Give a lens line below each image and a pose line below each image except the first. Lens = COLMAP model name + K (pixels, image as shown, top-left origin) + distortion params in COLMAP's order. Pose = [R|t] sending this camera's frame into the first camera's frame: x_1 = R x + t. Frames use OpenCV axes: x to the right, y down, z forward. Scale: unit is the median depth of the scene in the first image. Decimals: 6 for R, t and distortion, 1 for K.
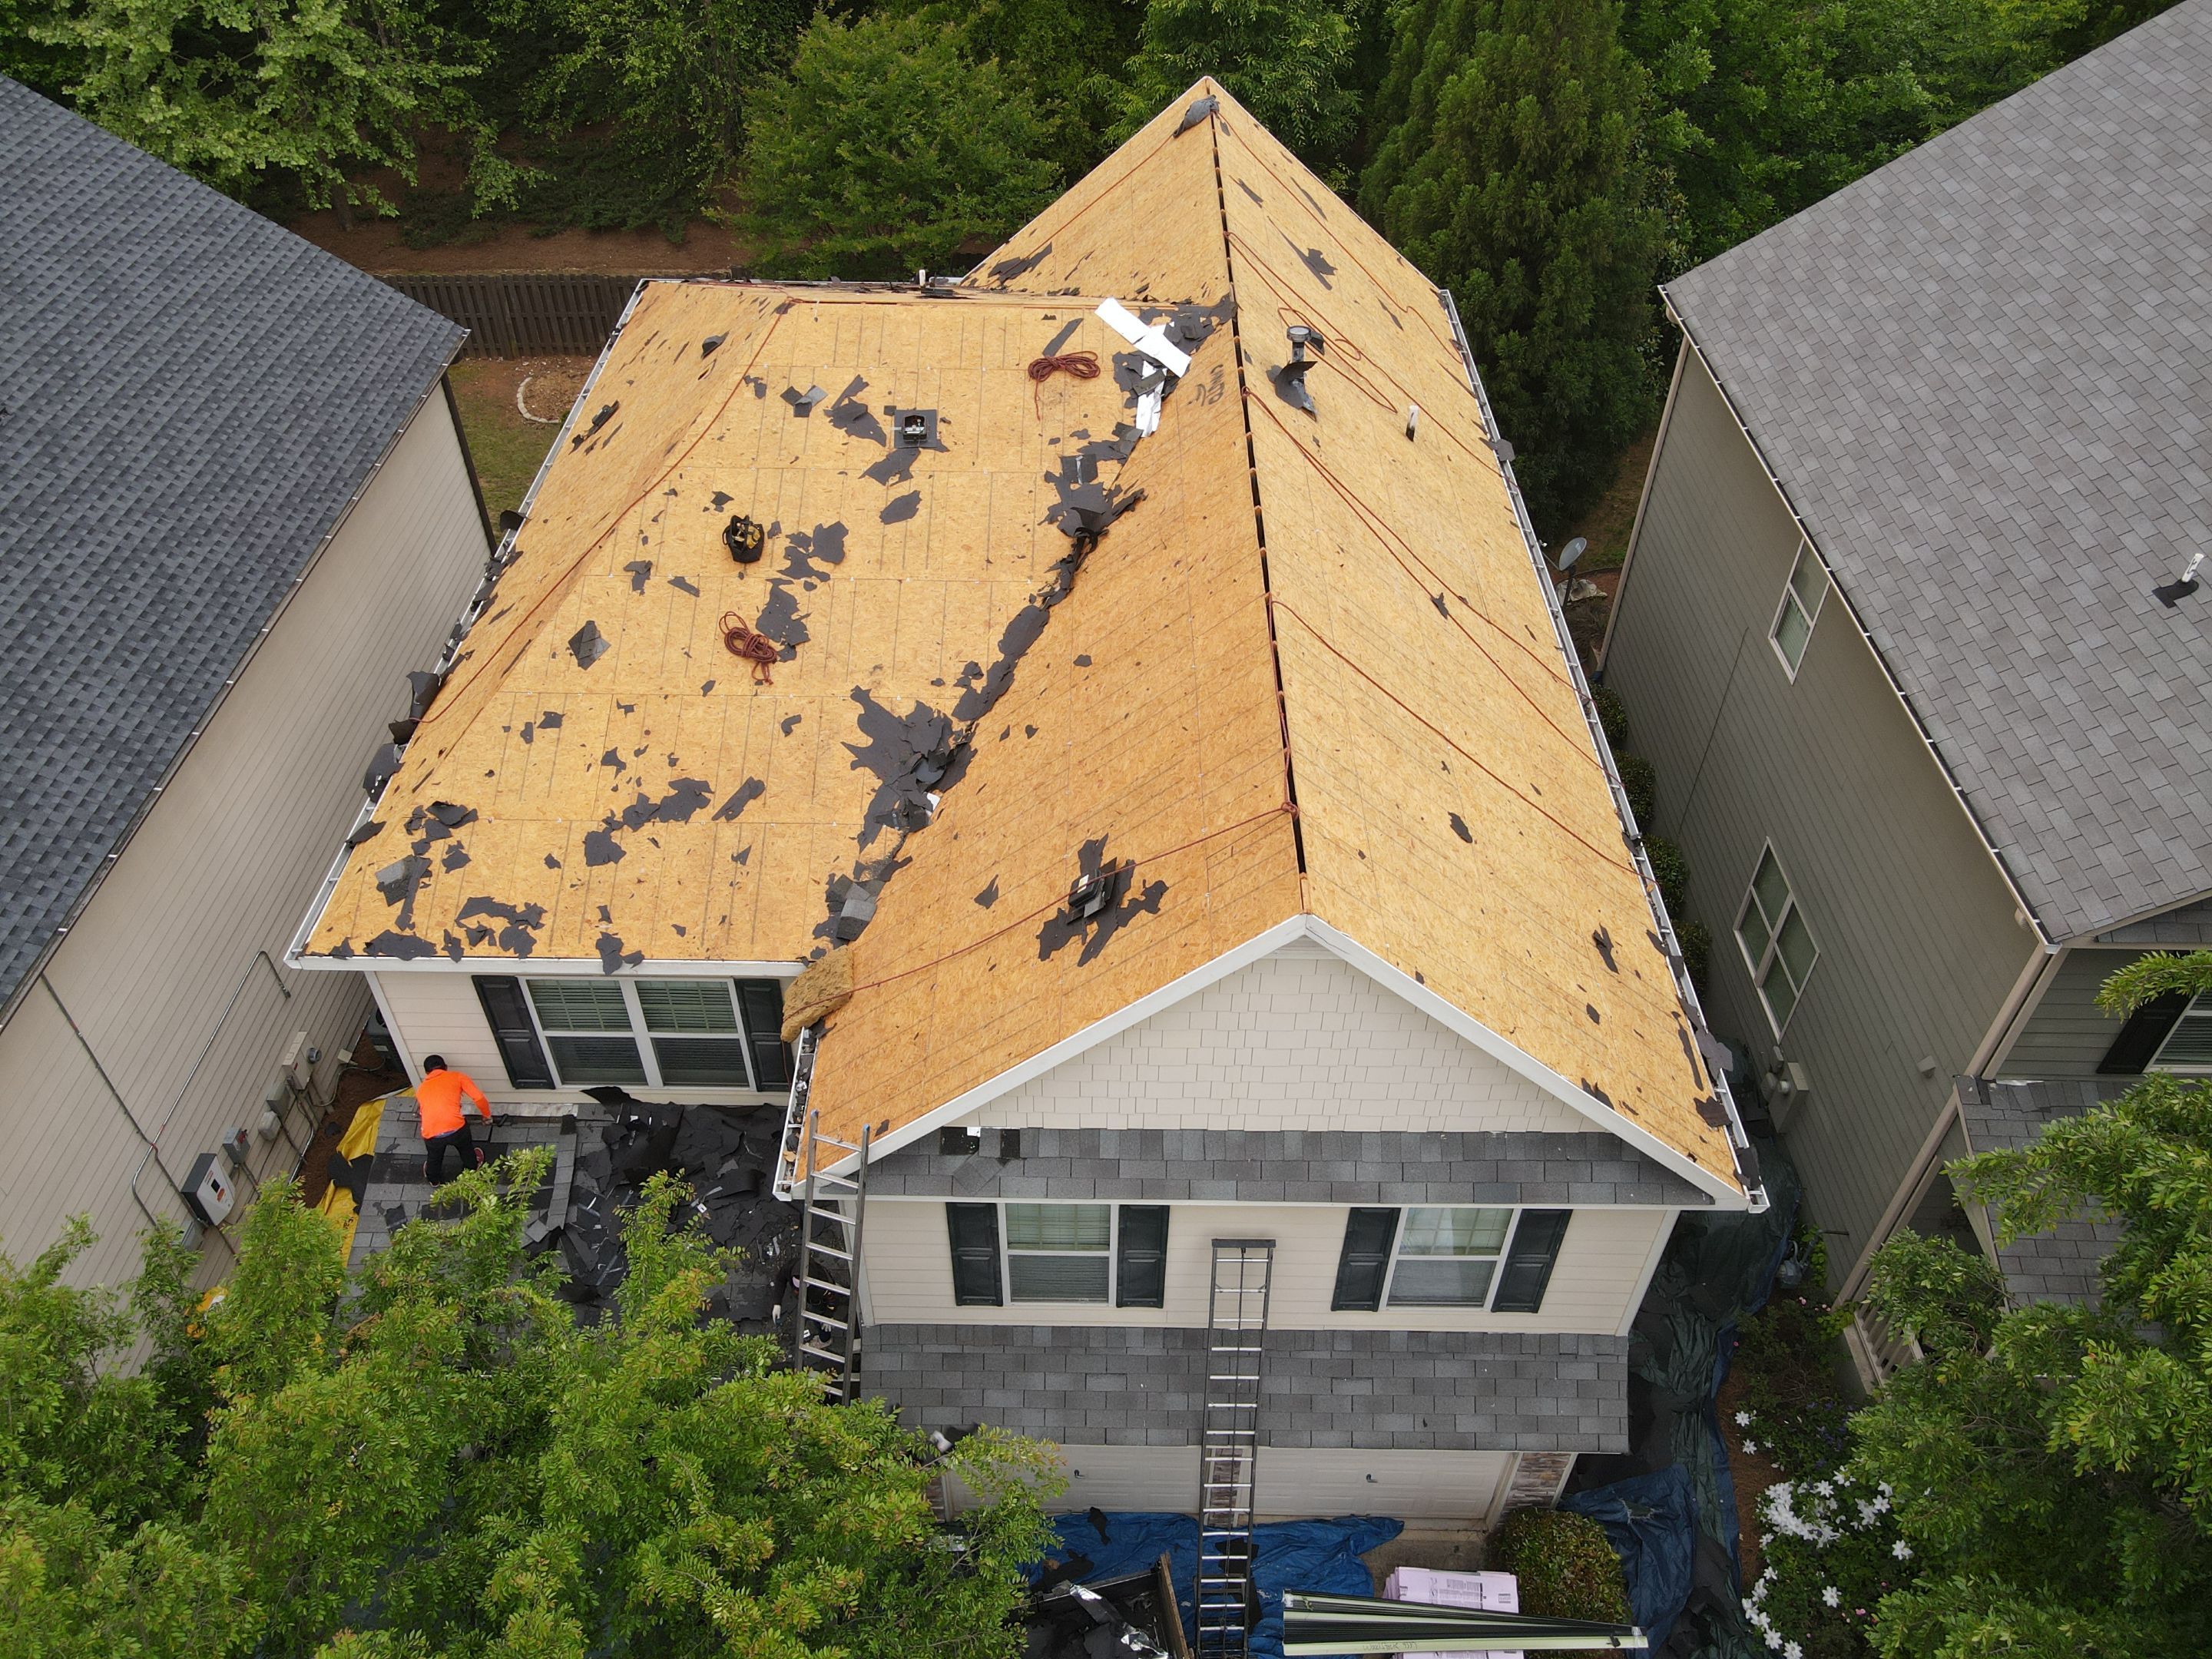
lens RADIAL K [[1623.2, 0, 1103.1], [0, 1623.2, 809.1], [0, 0, 1]] dist [0.007667, 0.007949]
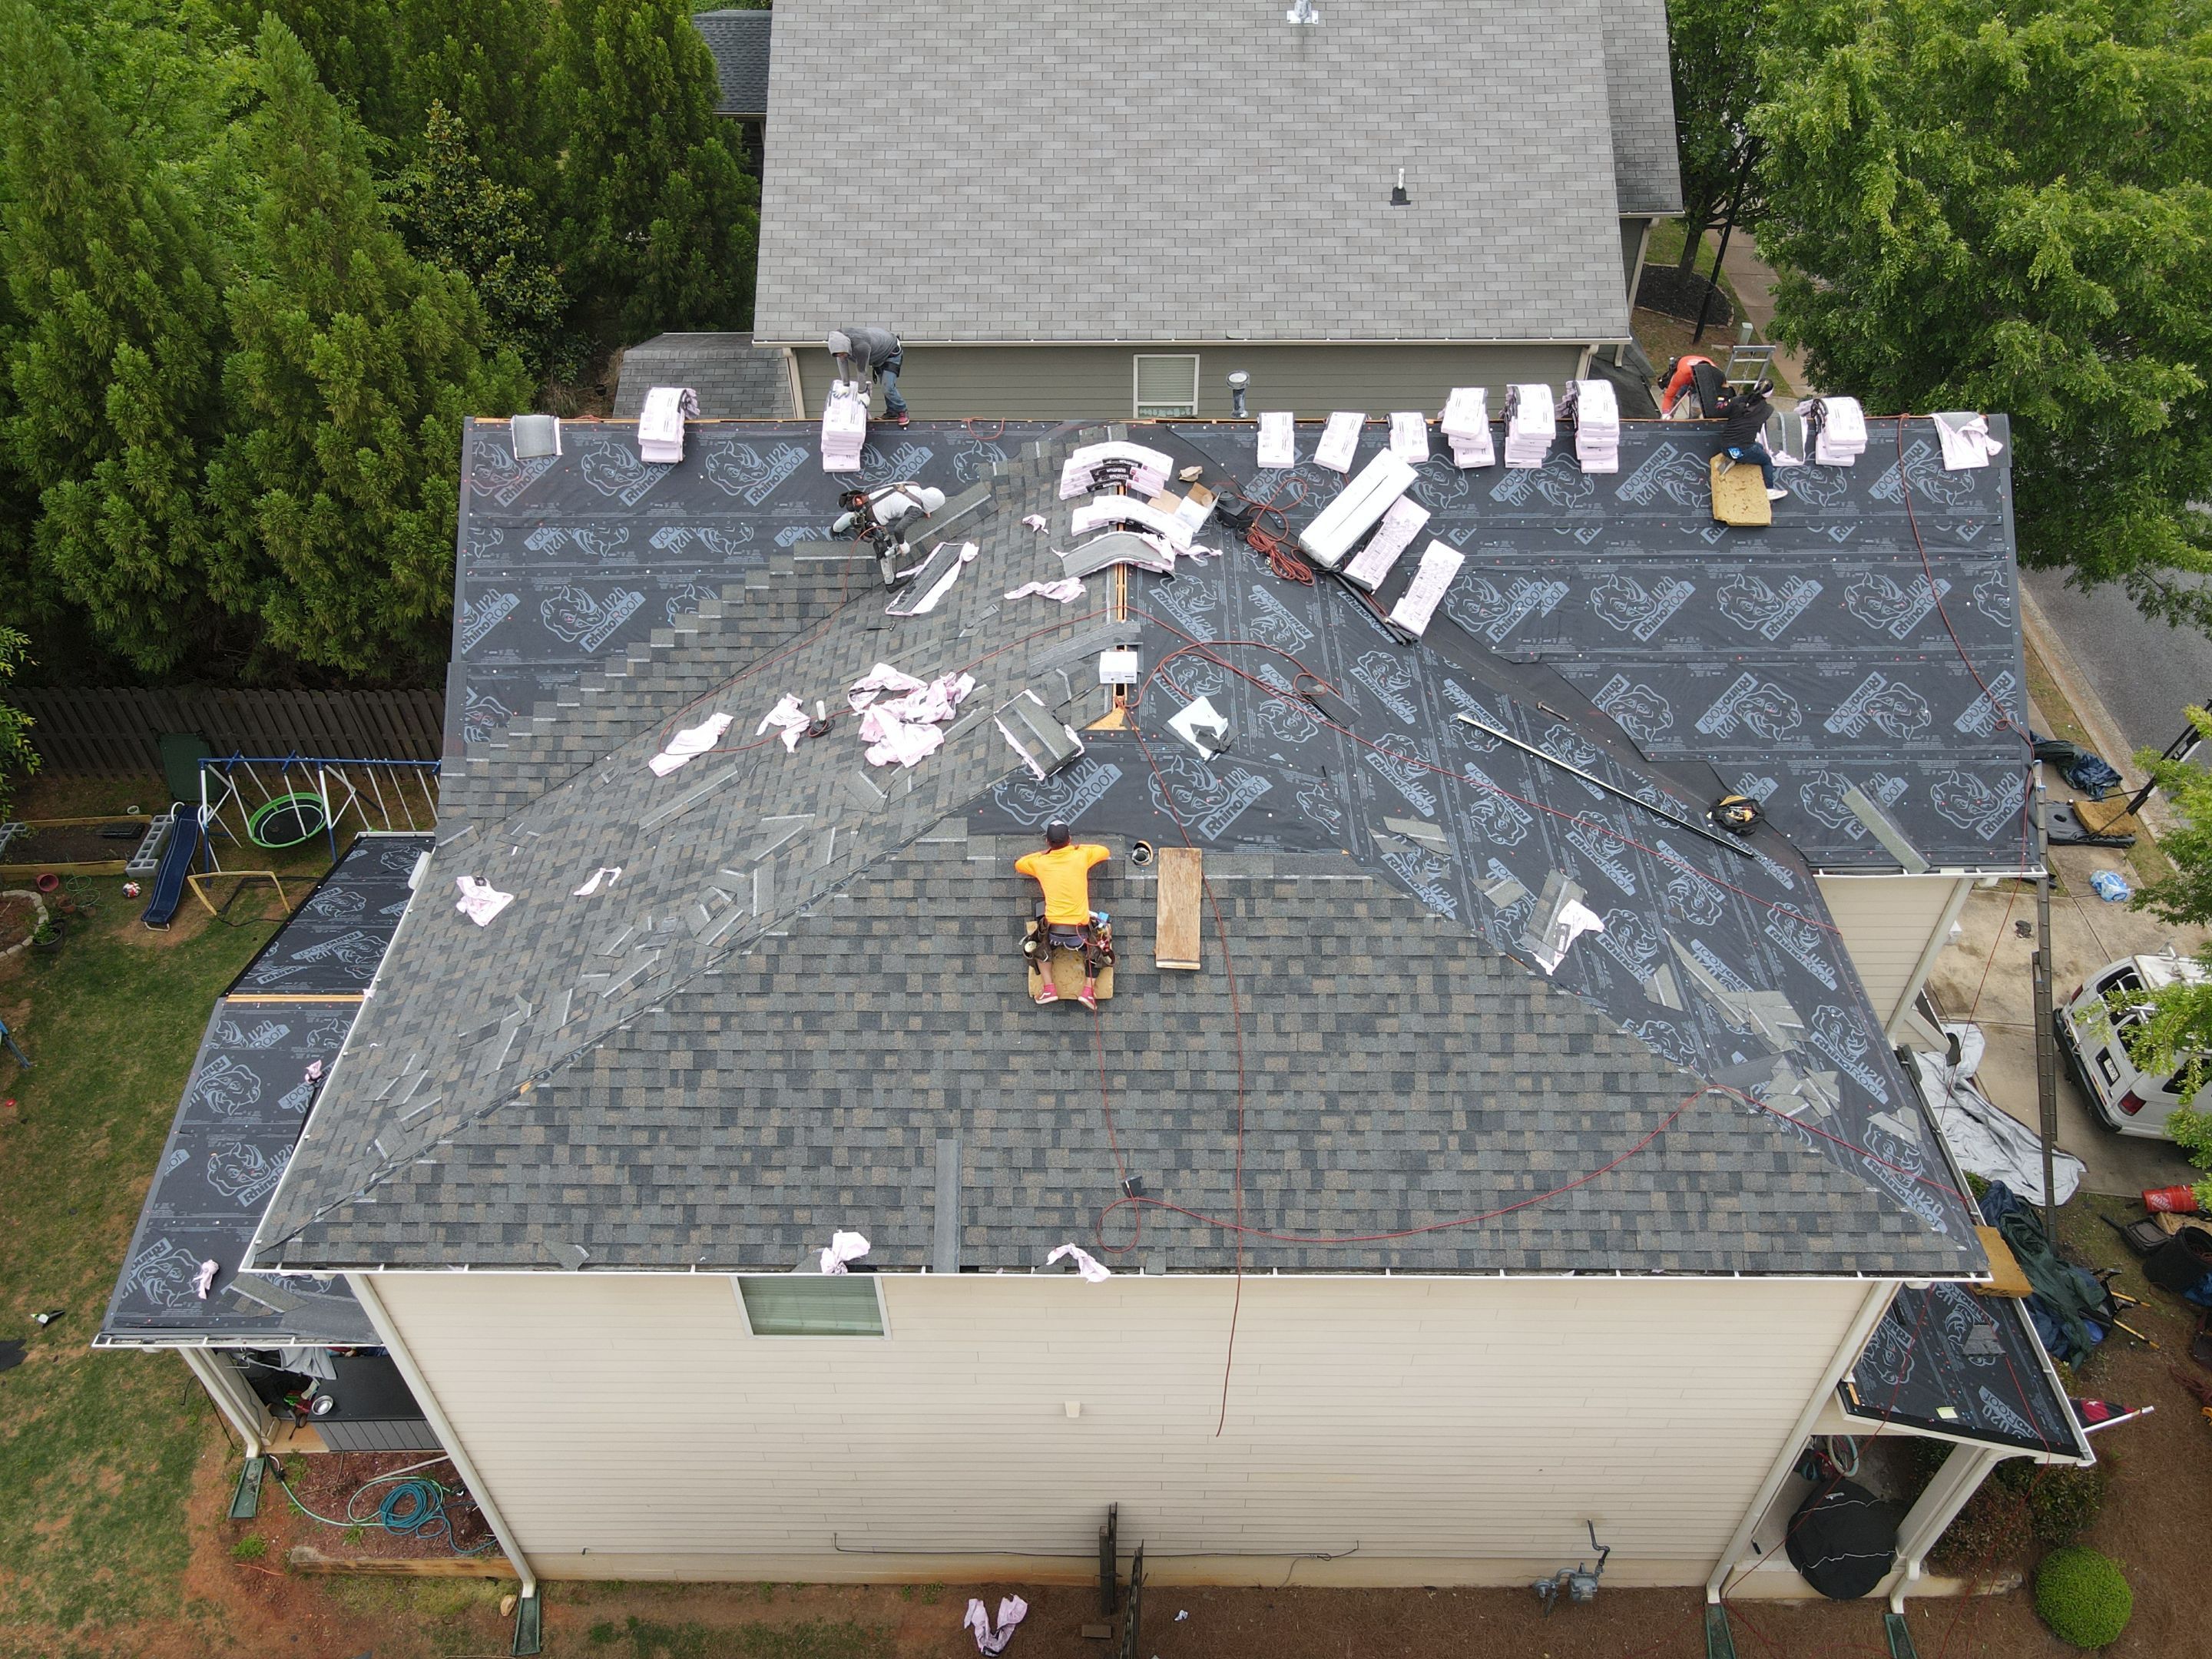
lens RADIAL K [[1623.2, 0, 1104.6], [0, 1623.2, 819.2], [0, 0, 1]] dist [0.007667, 0.007949]
pose [[0.000871, -0.677917, 0.735138, -0.775927], [0.669922, 0.546185, 0.502878, -0.654174], [-0.742431, 0.492047, 0.454627, 0.637151]]
